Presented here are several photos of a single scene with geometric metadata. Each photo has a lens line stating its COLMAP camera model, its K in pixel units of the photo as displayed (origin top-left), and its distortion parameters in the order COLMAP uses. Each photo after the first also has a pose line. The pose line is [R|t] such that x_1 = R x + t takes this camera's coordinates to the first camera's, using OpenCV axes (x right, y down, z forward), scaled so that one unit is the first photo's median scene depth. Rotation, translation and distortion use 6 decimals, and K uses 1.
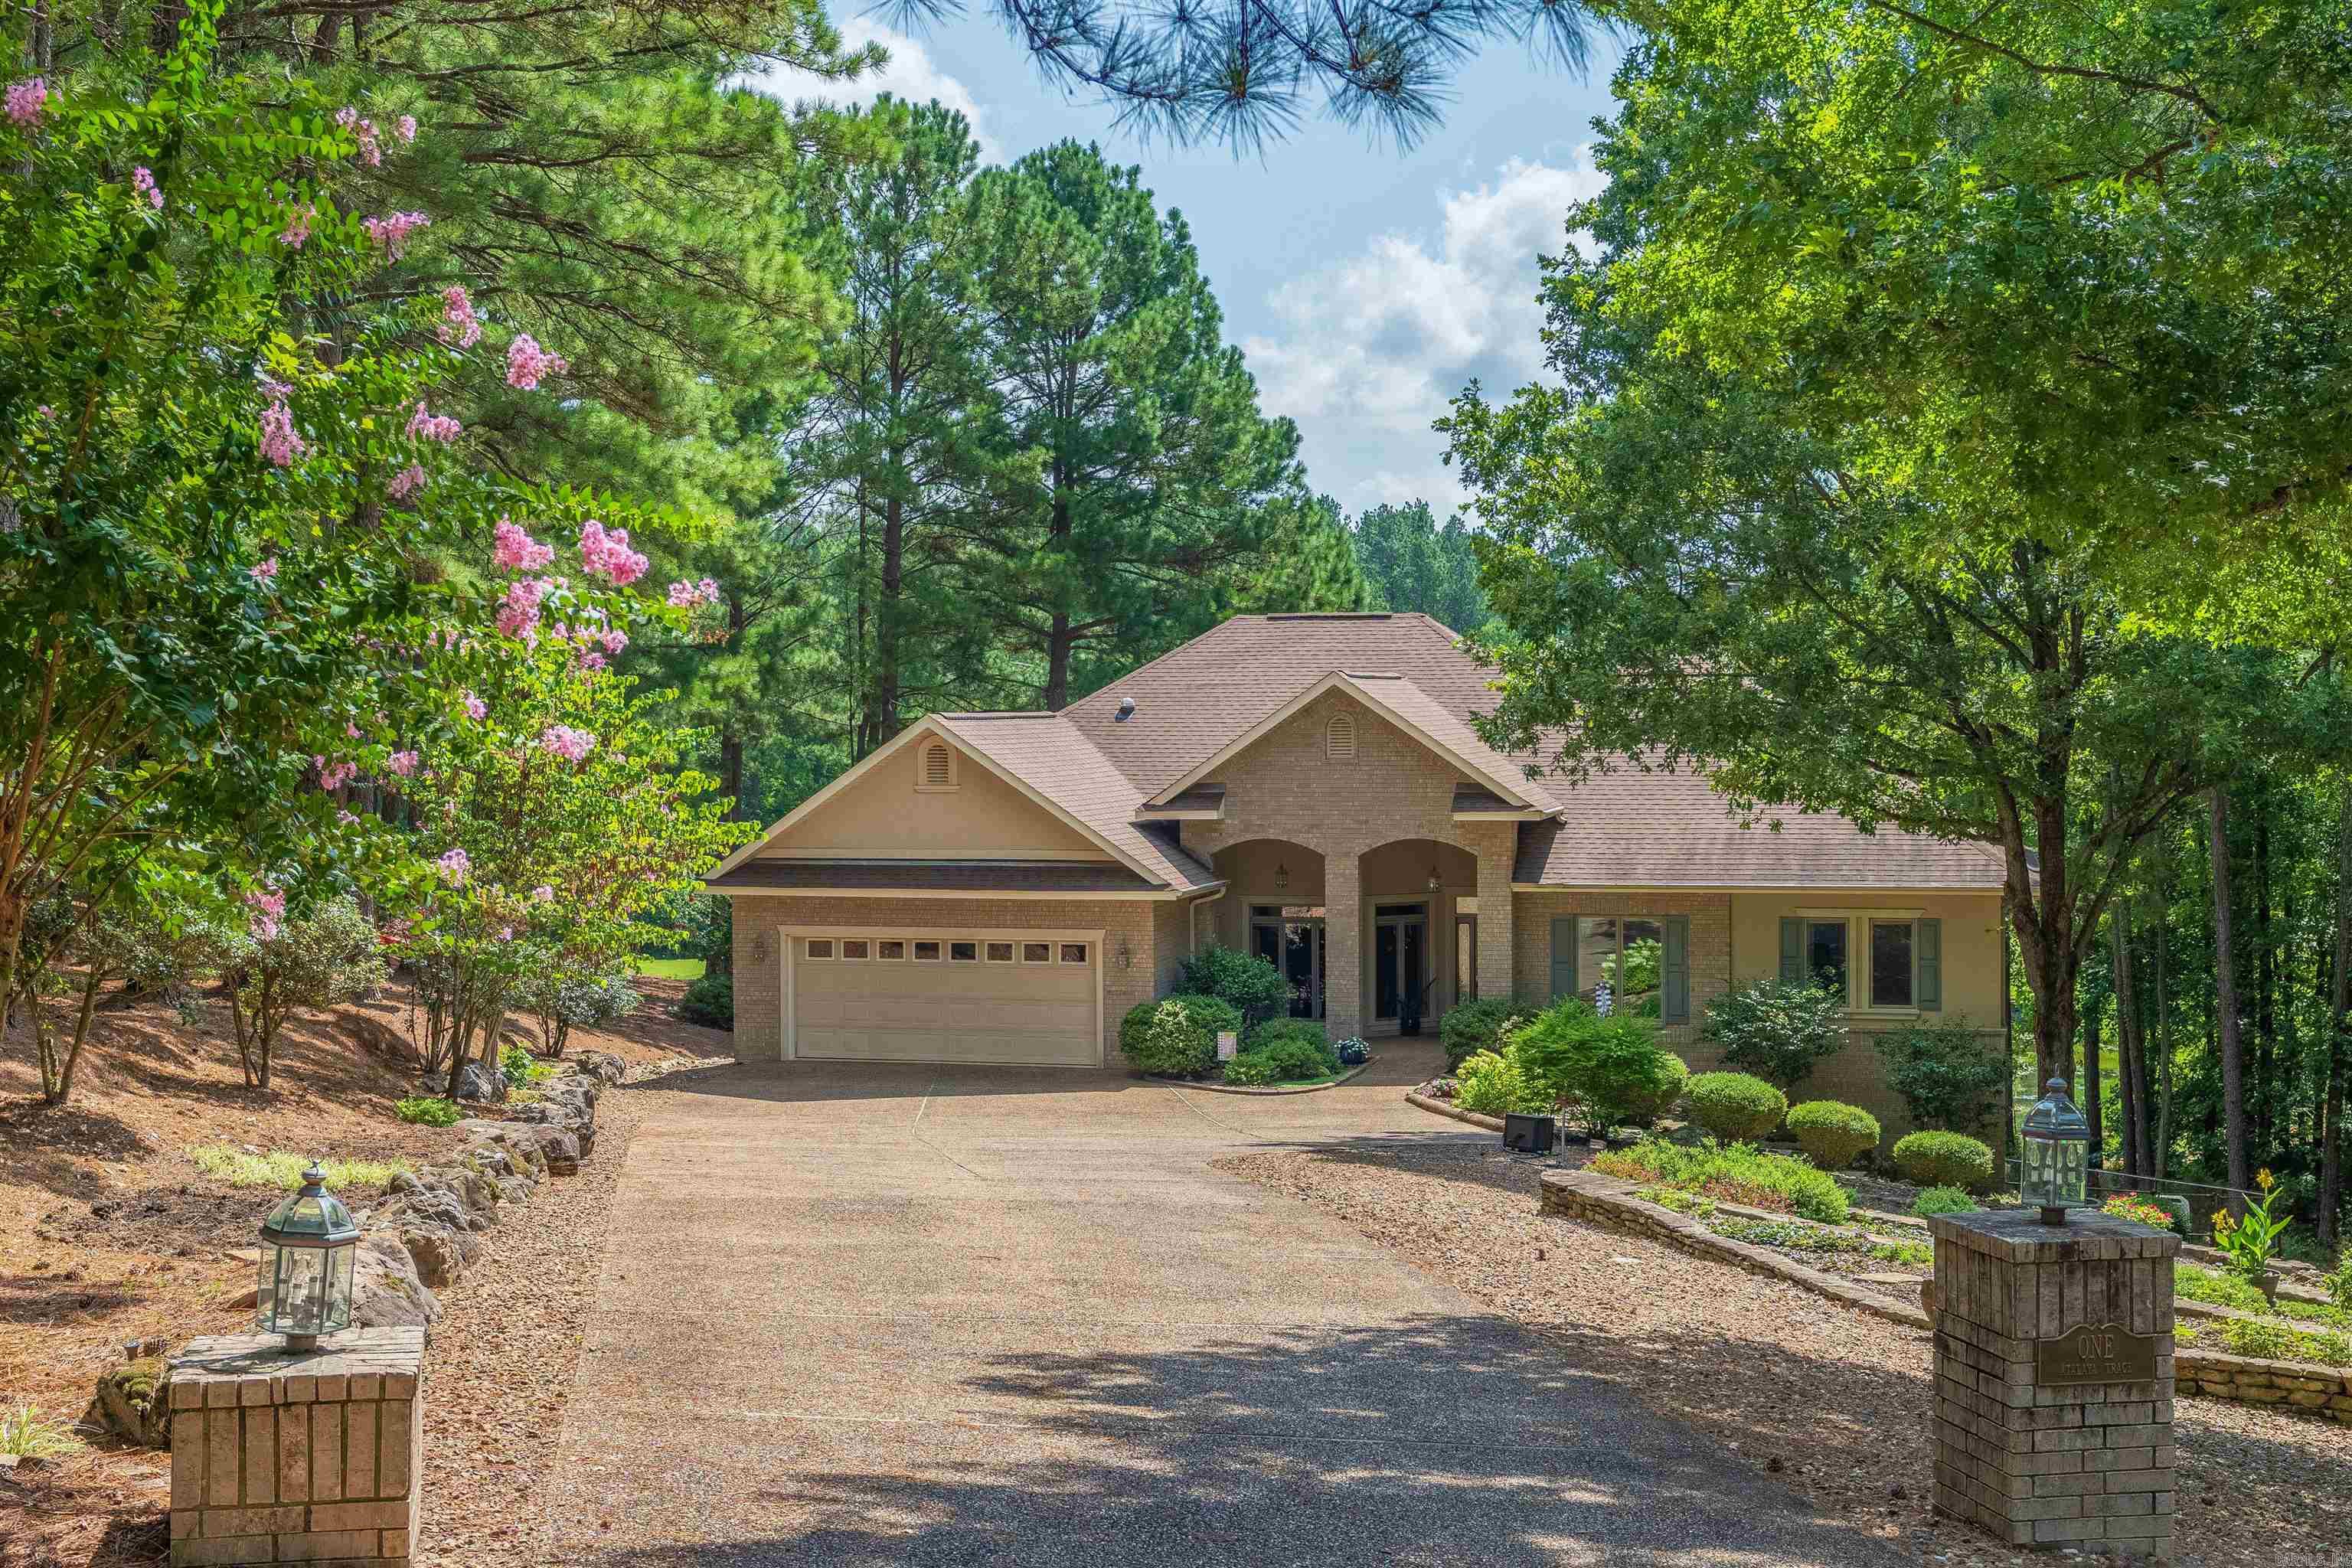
lens RADIAL K [[2894.6, 0, 1177.1], [0, 2894.6, 778.8], [0, 0, 1]] dist [-0.000498, 0.000000]
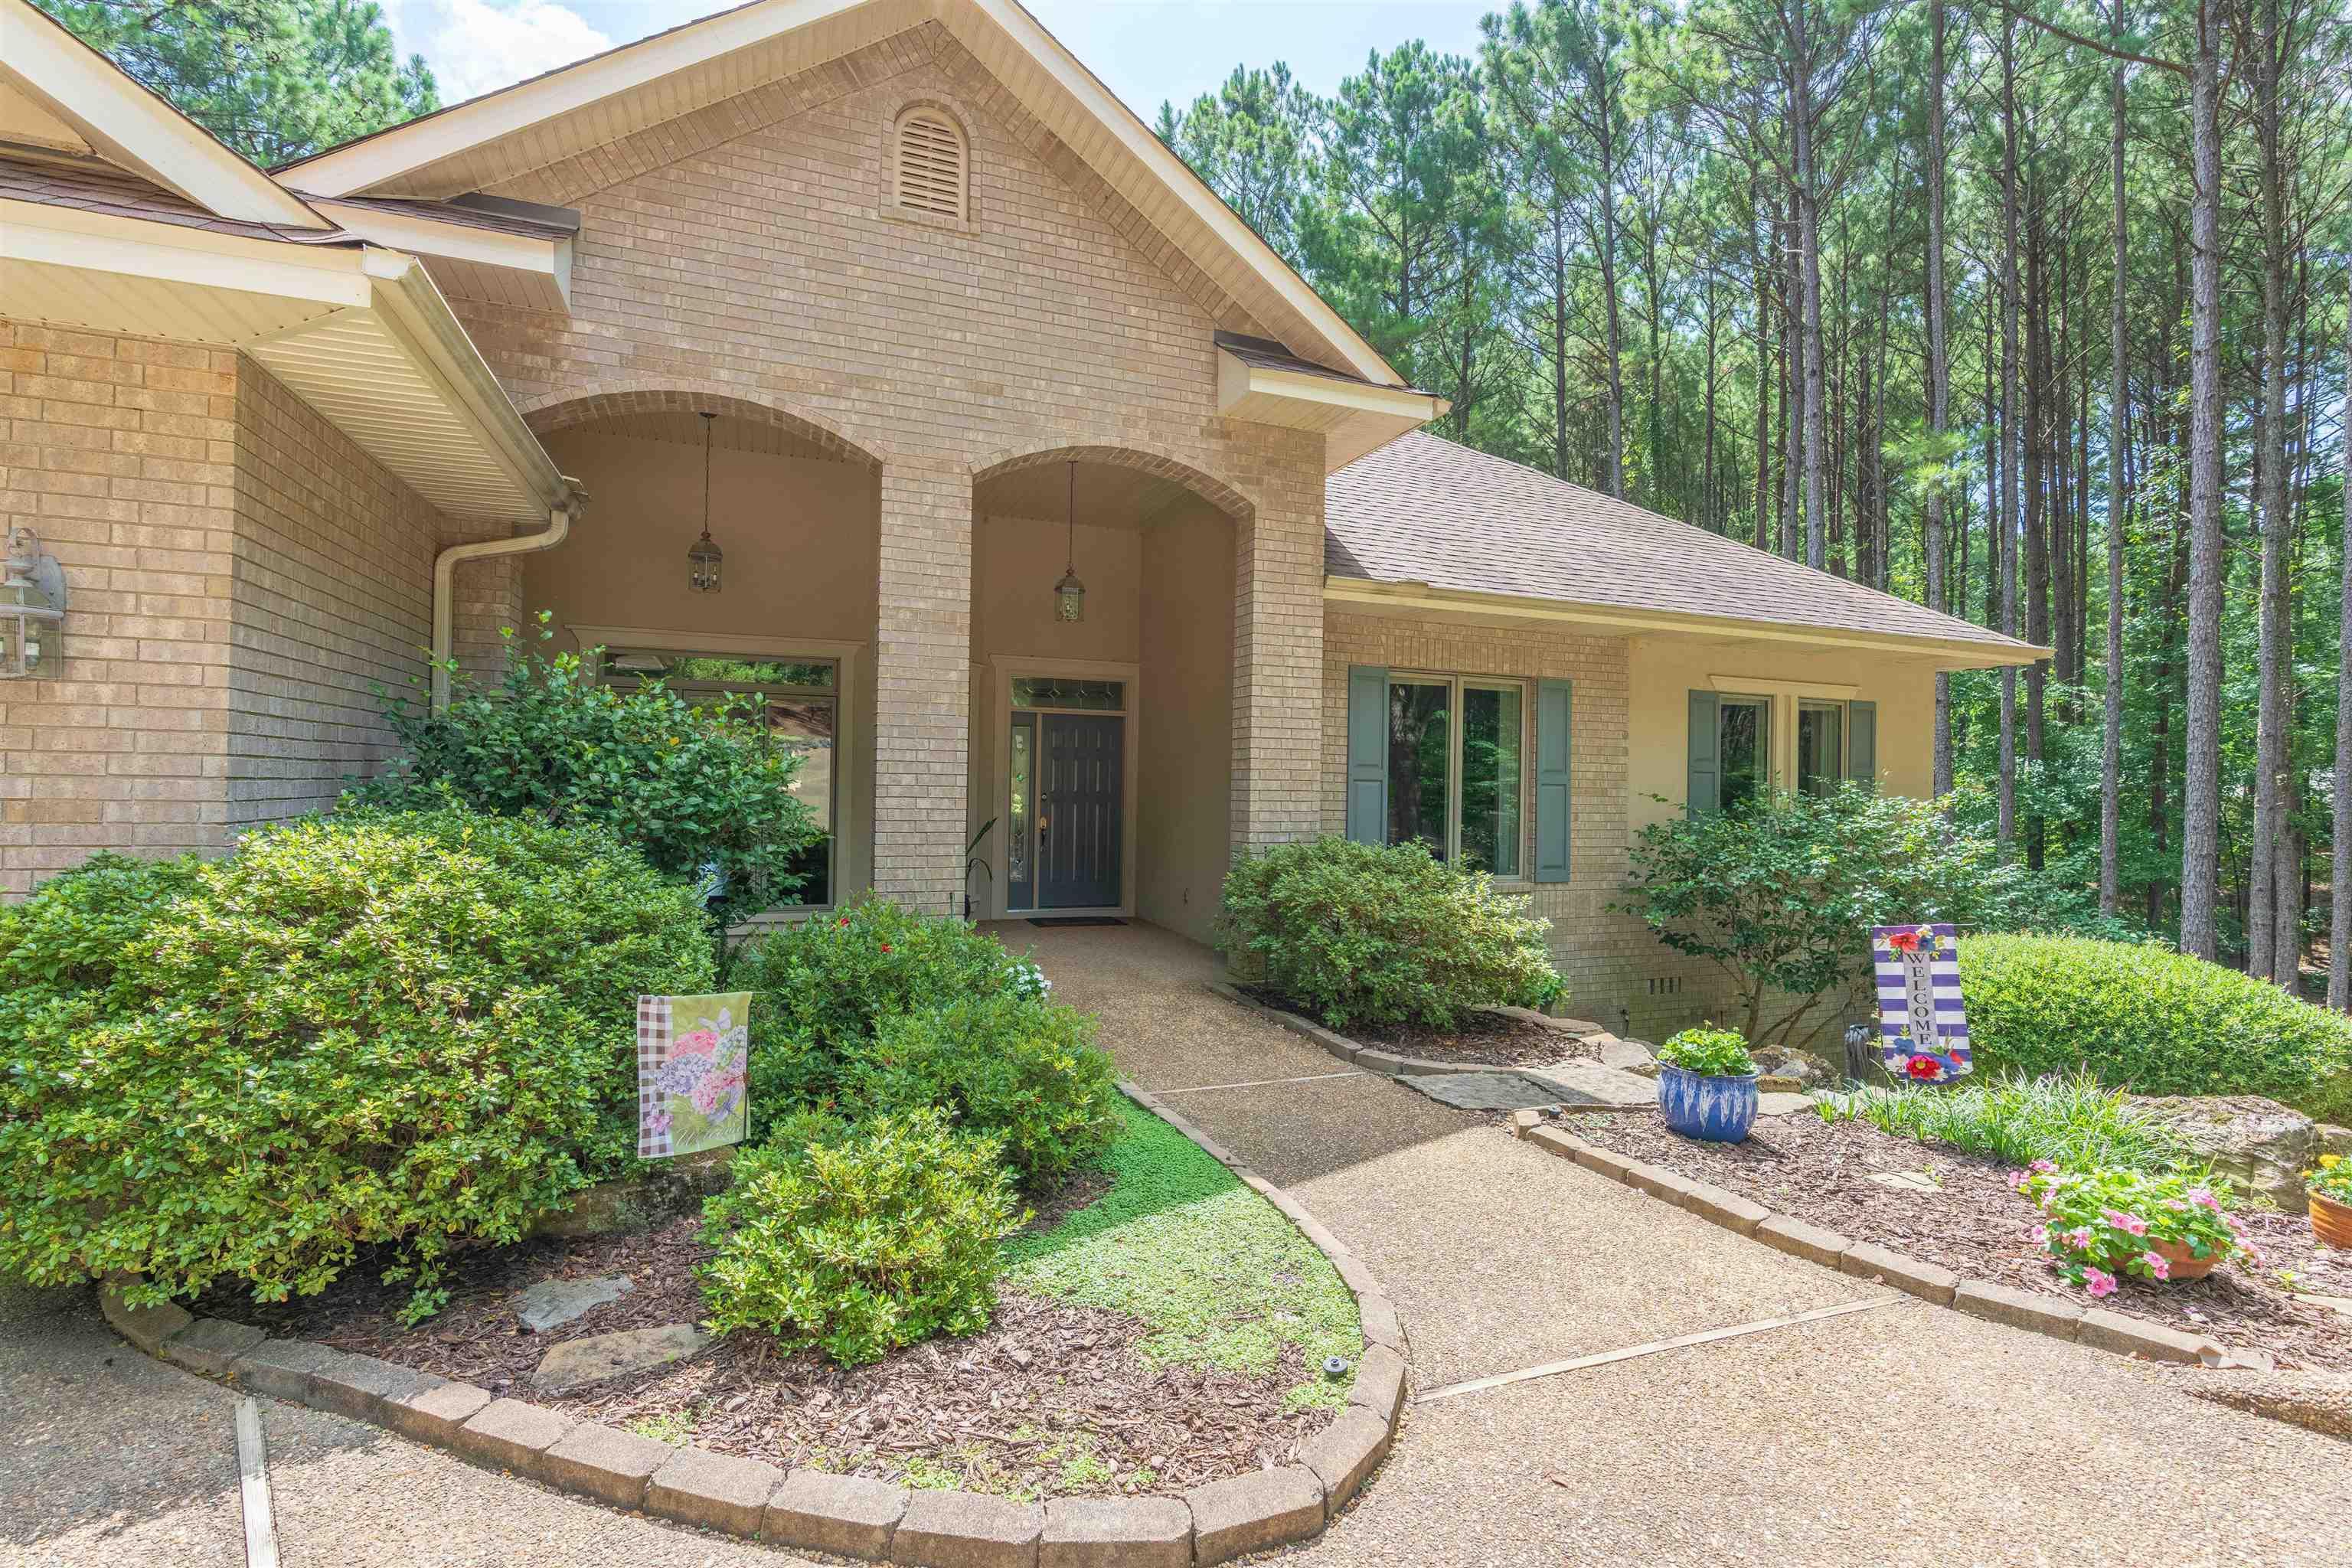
lens RADIAL K [[1074.0, 0, 1179.6], [0, 1074.0, 790.5], [0, 0, 1]] dist [0.000736, 0.000246]
pose [[0.812160, 0.021033, 0.583055, 0.002311], [-0.013633, 0.999761, -0.017074, 0.071371], [-0.583275, 0.005918, 0.812253, 0.874794]]
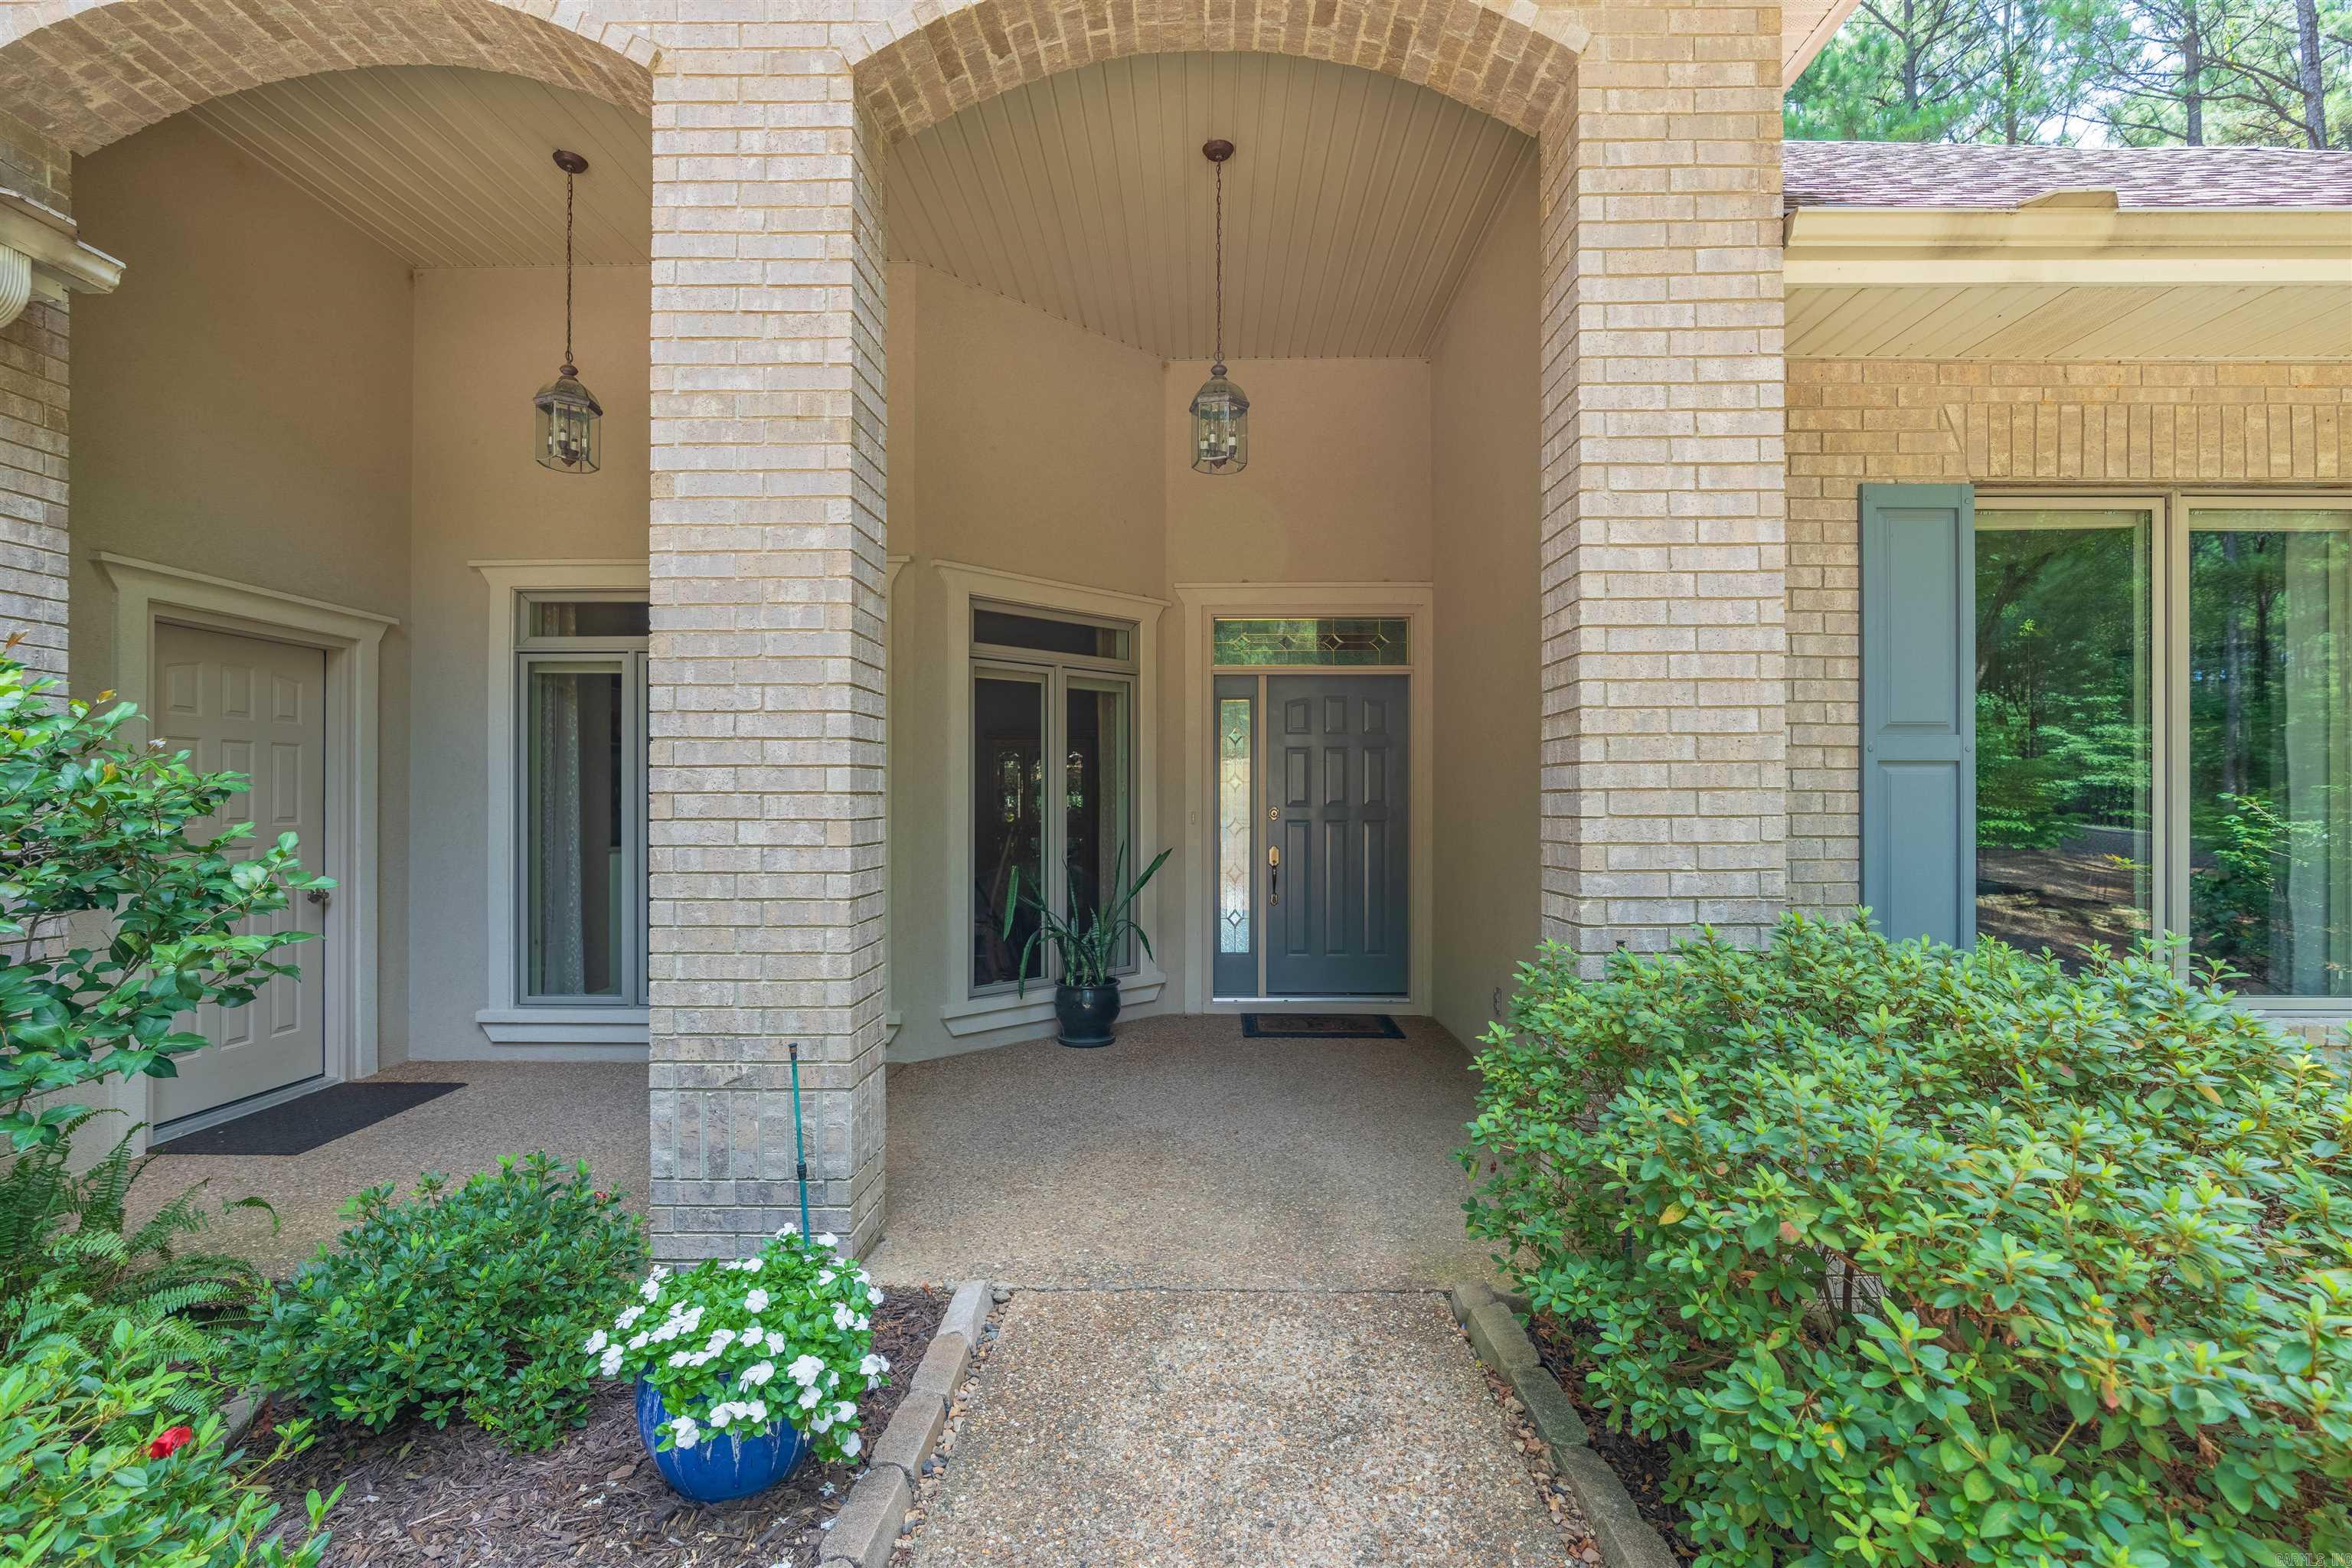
lens RADIAL K [[1074.0, 0, 1183.8], [0, 1074.0, 794.2], [0, 0, 1]] dist [0.000736, 0.000246]
pose [[0.972214, 0.008843, 0.233927, 0.066244], [-0.003231, 0.999698, -0.024360, 0.070287], [-0.234071, 0.022927, 0.971949, 0.942488]]
